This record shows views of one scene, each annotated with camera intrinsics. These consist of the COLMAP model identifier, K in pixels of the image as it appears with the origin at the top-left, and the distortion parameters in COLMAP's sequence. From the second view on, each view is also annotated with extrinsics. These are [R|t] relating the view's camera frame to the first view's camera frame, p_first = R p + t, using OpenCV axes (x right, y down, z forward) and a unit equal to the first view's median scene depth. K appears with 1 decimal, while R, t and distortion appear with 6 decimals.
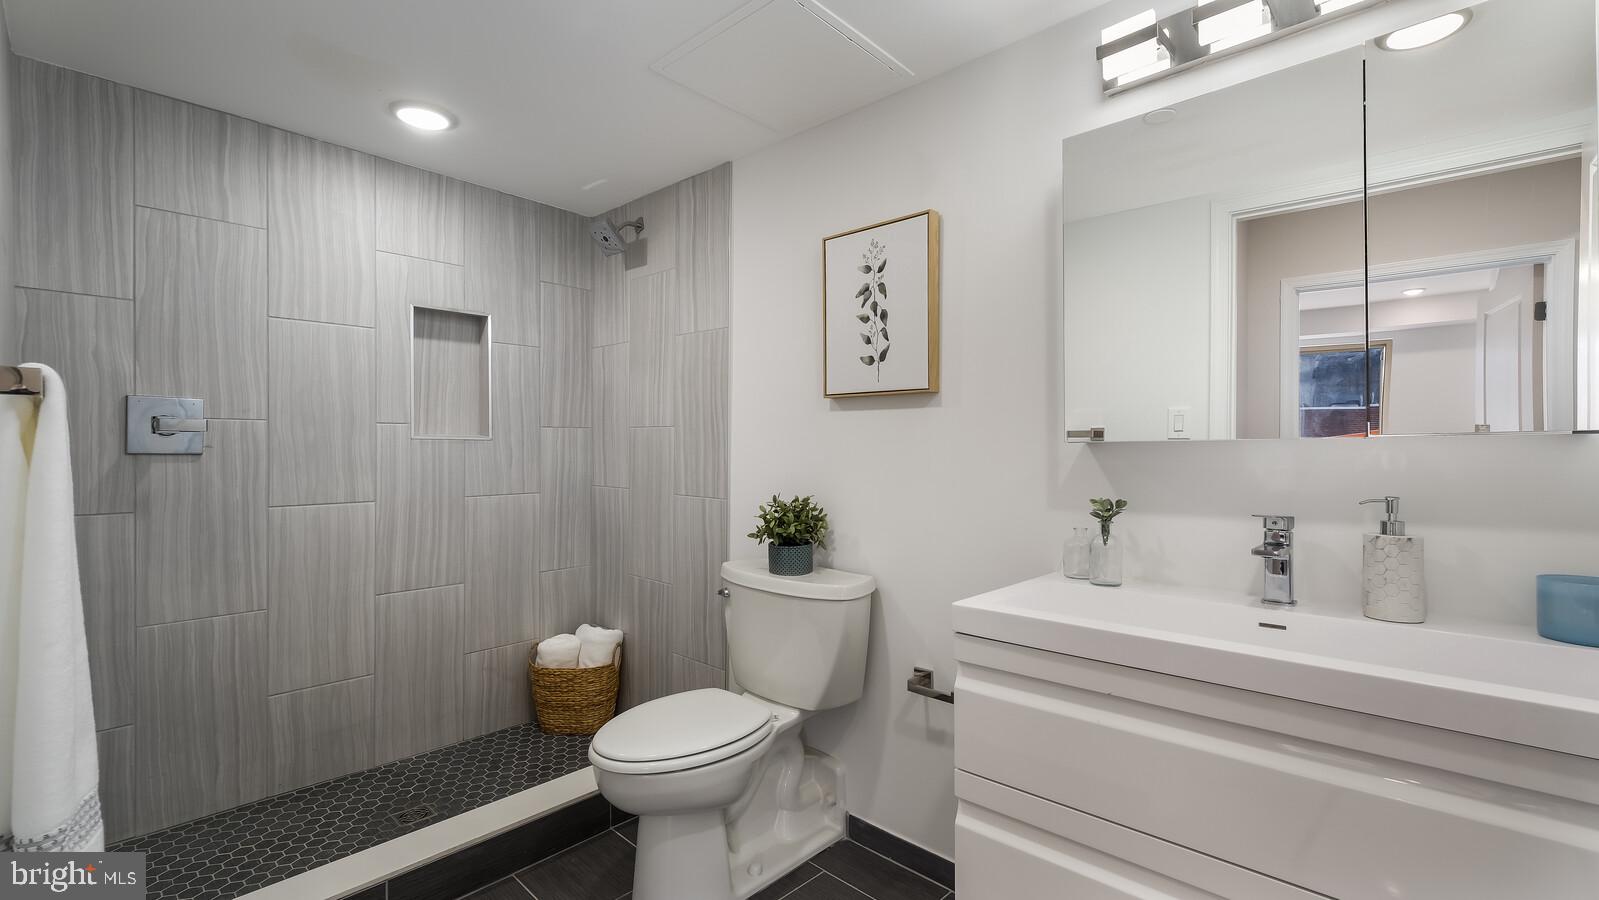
lens RADIAL K [[699.4, 0, 823.8], [0, 699.4, 417.2], [0, 0, 1]] dist [-0.002135, -0.000380]
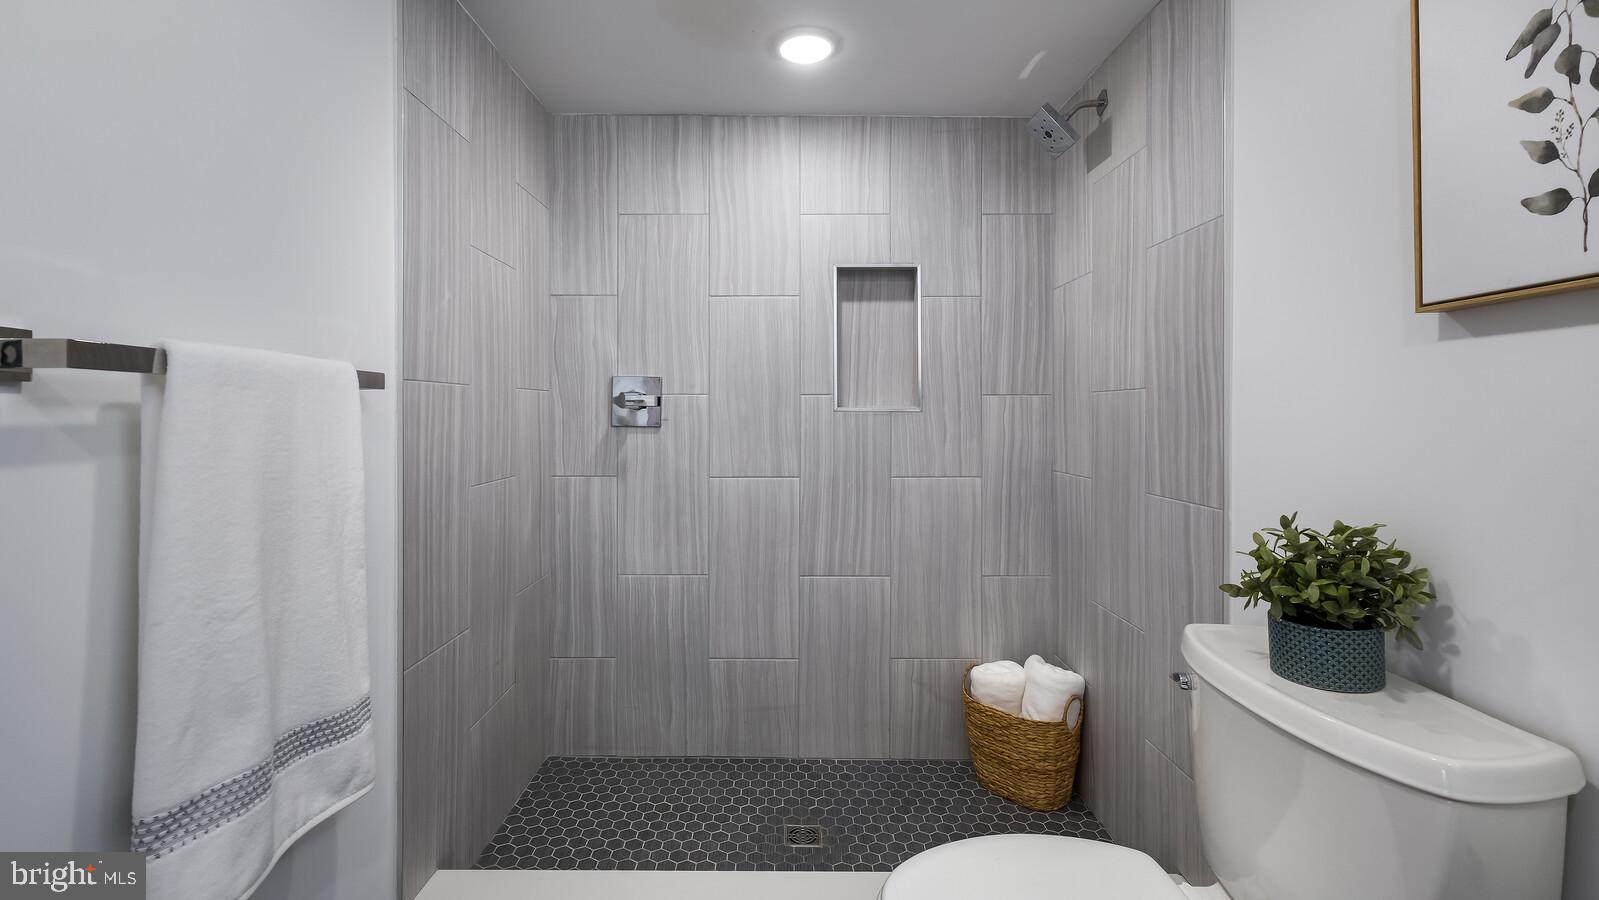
lens RADIAL K [[699.6, 0, 797.4], [0, 699.6, 404.5], [0, 0, 1]] dist [0.007971, -0.000135]
pose [[0.647393, -0.017214, -0.761962, 0.083869], [0.033428, 0.999424, 0.005824, 0.015851], [0.761423, -0.029241, 0.647596, 0.379953]]
